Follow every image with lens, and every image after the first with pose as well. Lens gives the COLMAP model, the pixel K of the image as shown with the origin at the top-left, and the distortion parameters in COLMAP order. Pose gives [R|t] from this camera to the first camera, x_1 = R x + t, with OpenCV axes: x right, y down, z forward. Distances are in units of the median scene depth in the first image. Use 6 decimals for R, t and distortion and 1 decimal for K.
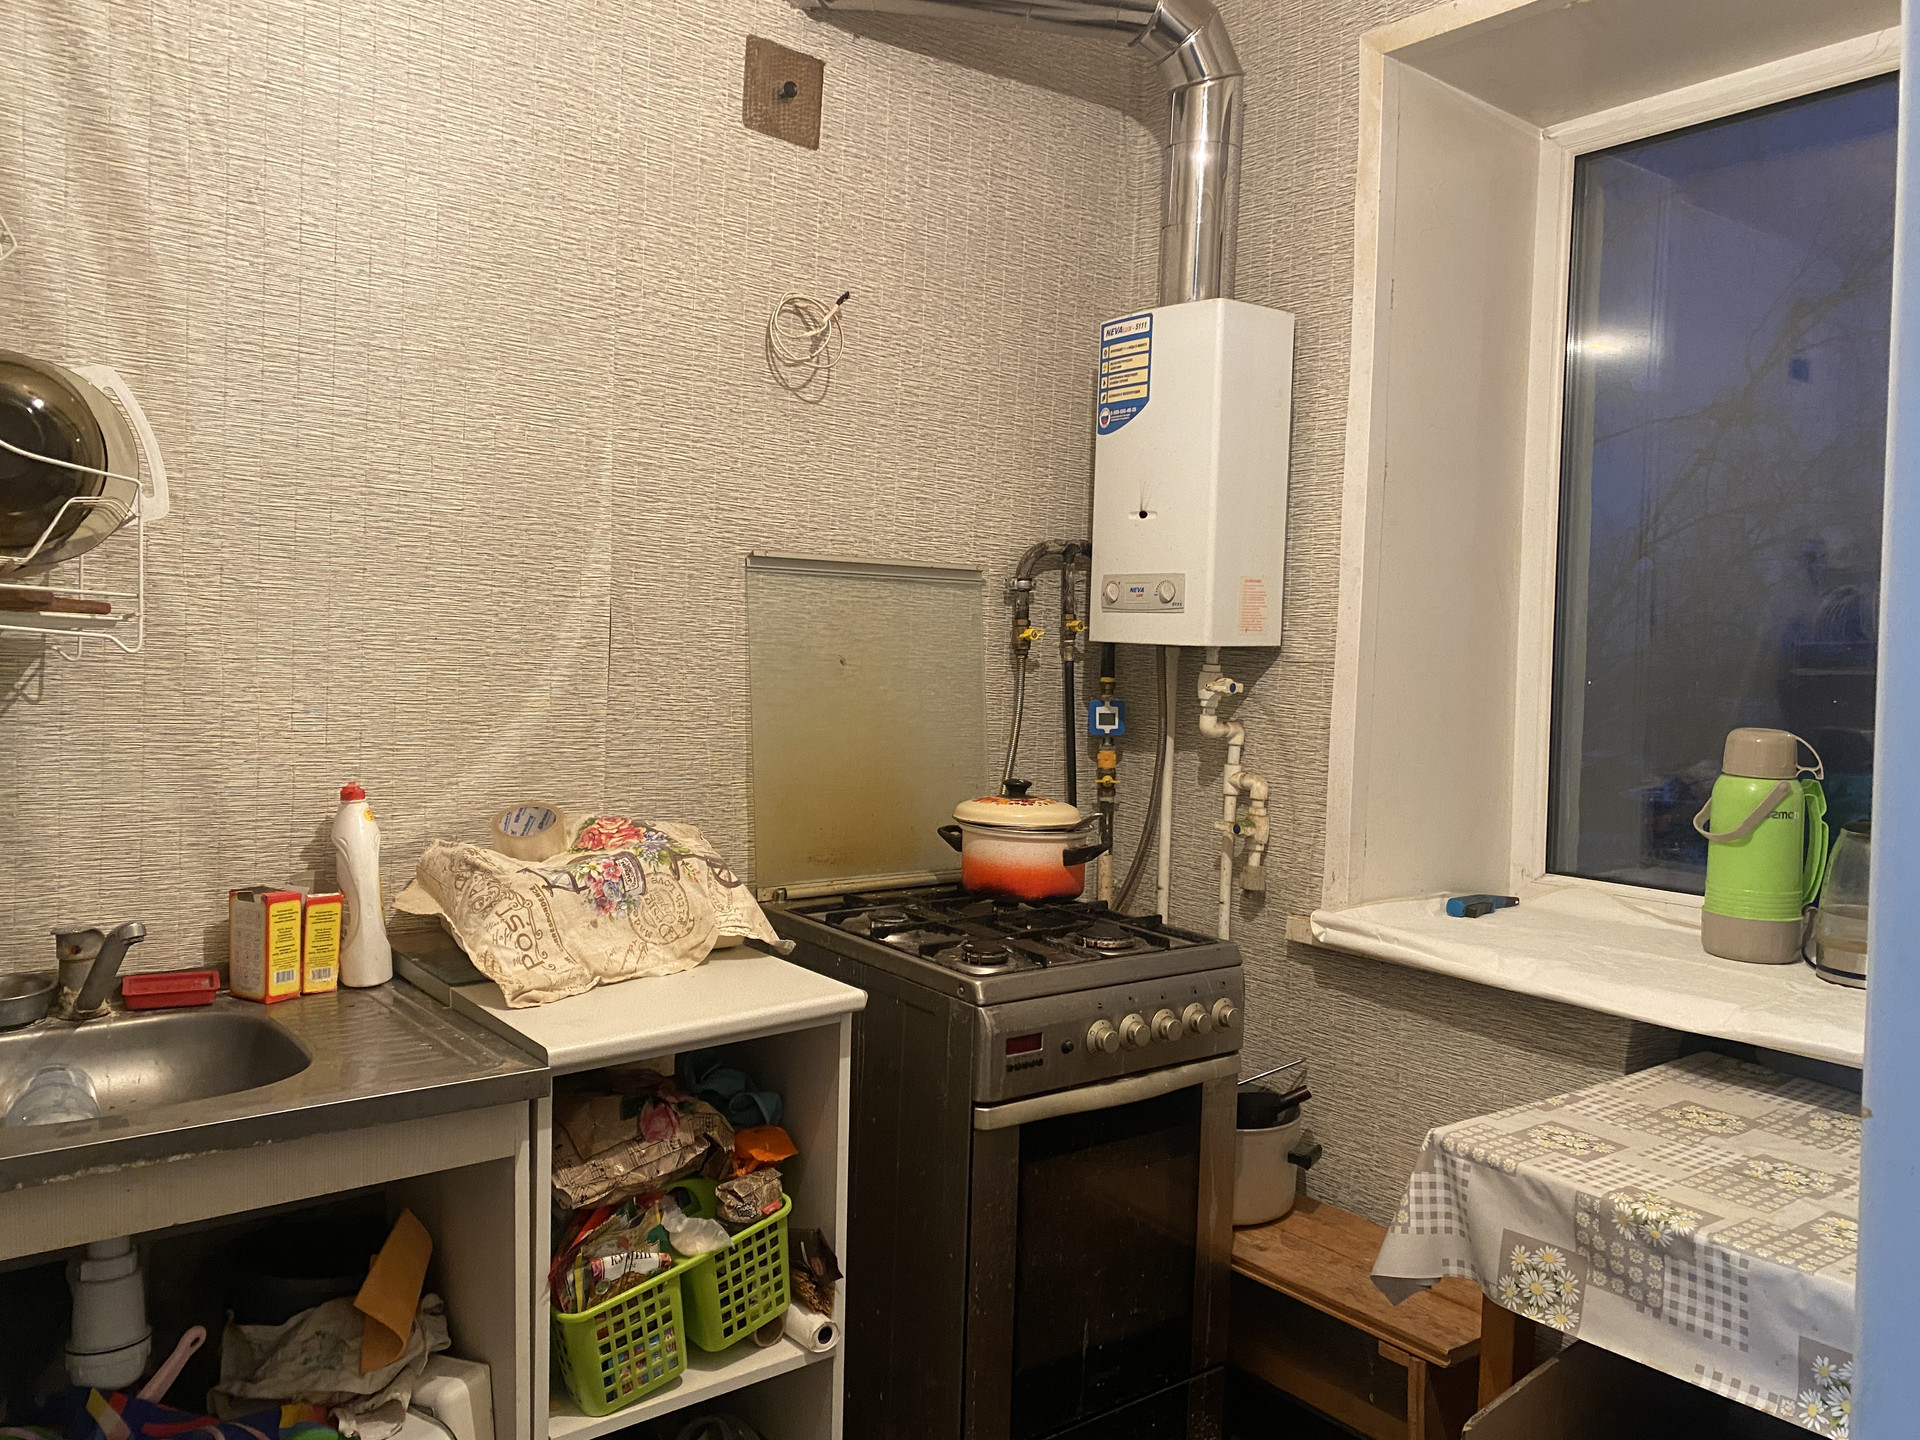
lens RADIAL K [[1496.2, 0, 948.3], [0, 1496.2, 717.5], [0, 0, 1]] dist [0.080786, -0.108588]
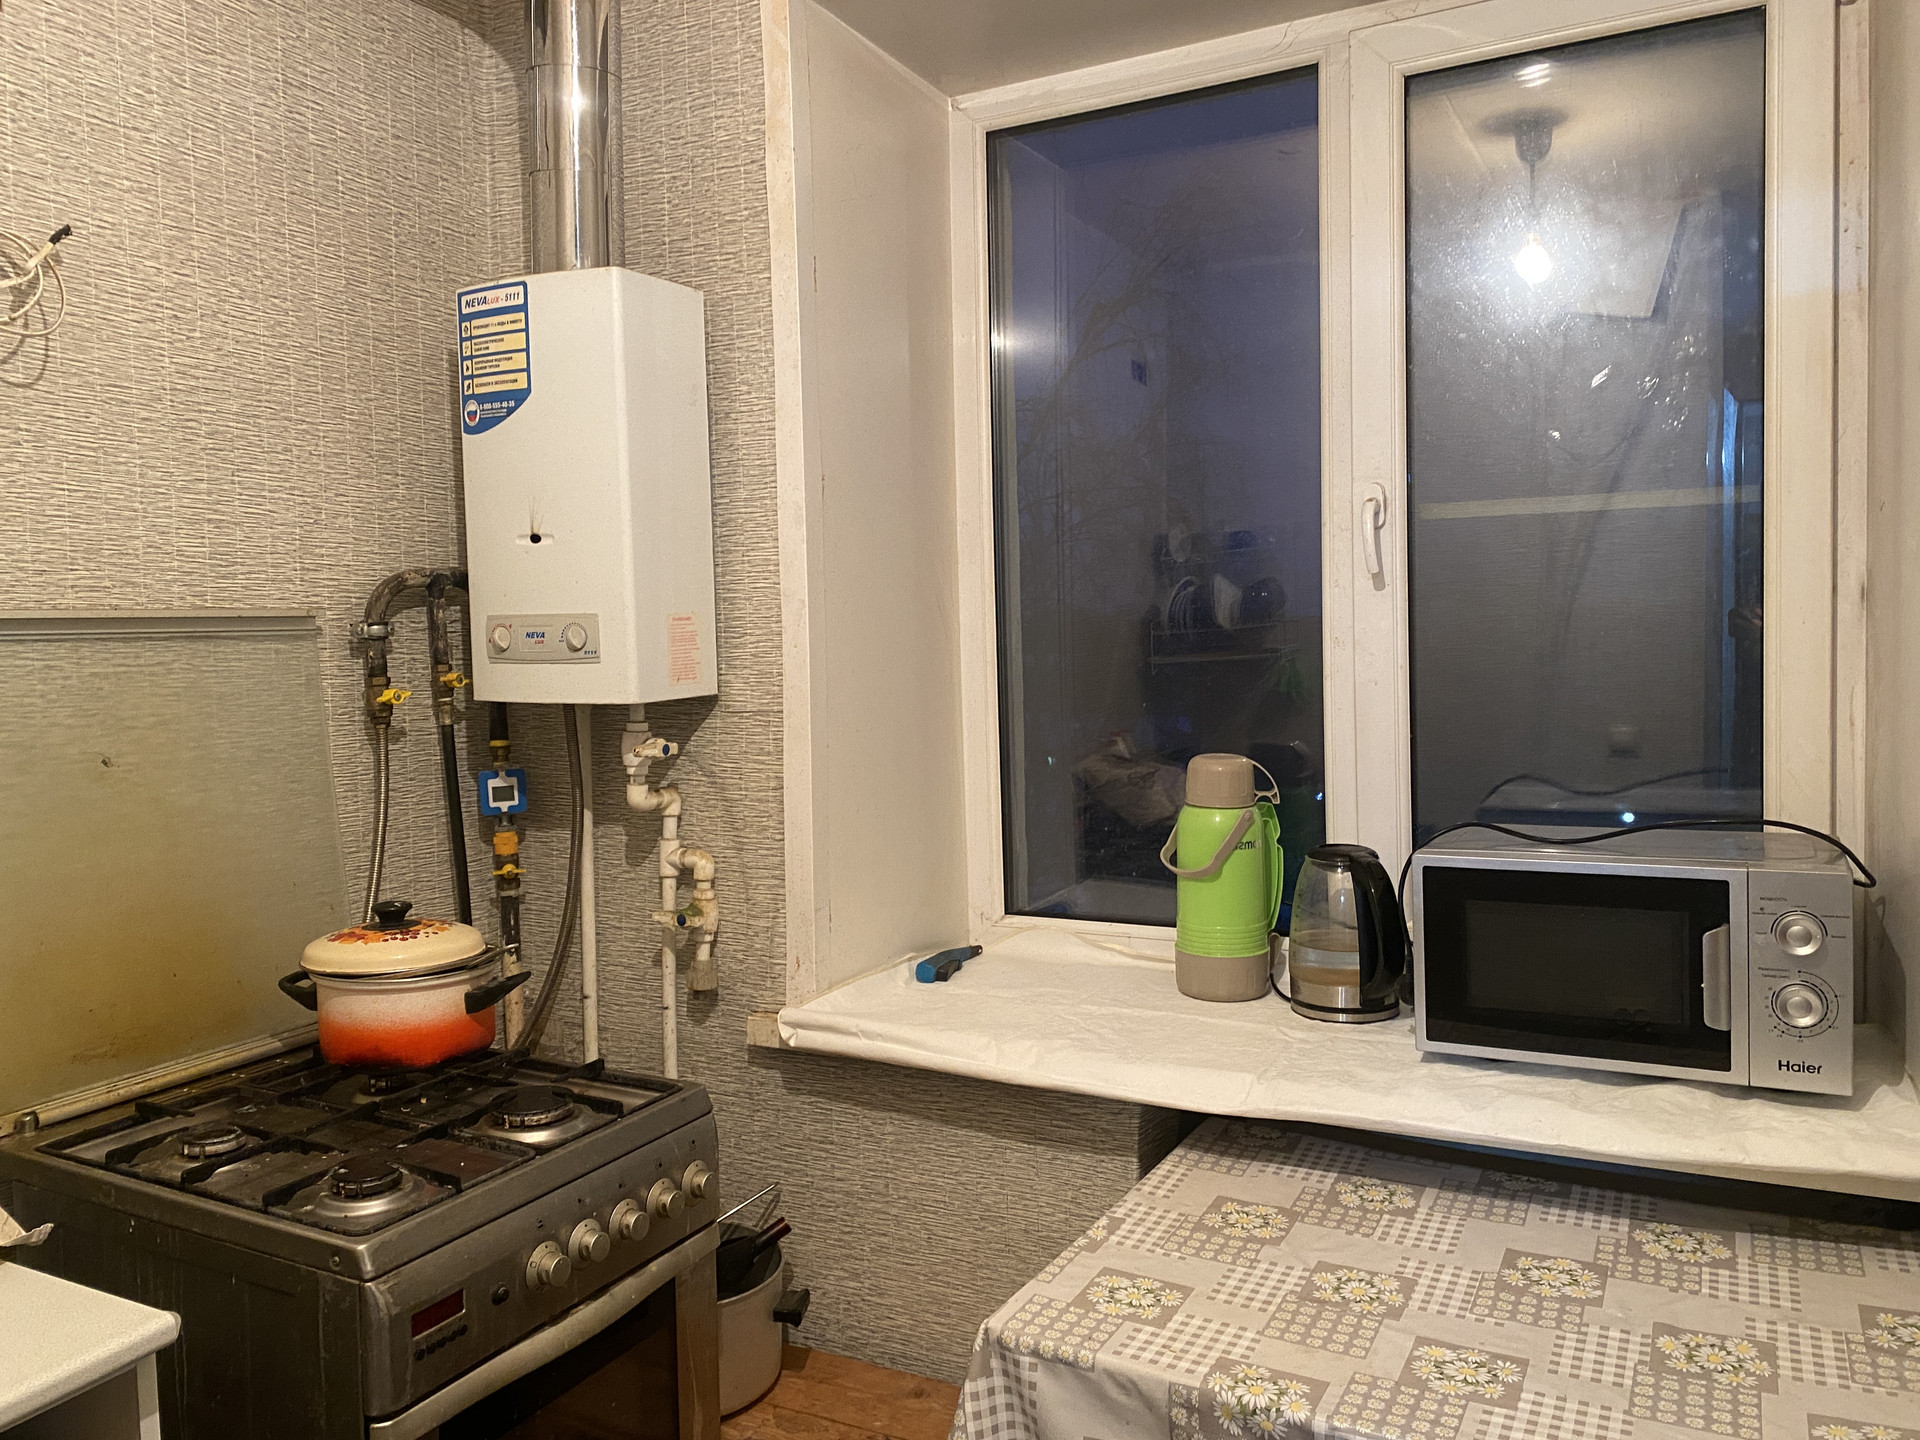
lens RADIAL K [[1496.2, 0, 948.3], [0, 1496.2, 717.5], [0, 0, 1]] dist [0.080786, -0.108588]
pose [[0.910993, -0.072044, 0.406080, 0.000154], [0.067400, 0.997394, 0.025745, -0.048227], [-0.406877, 0.003917, 0.913475, 0.196178]]
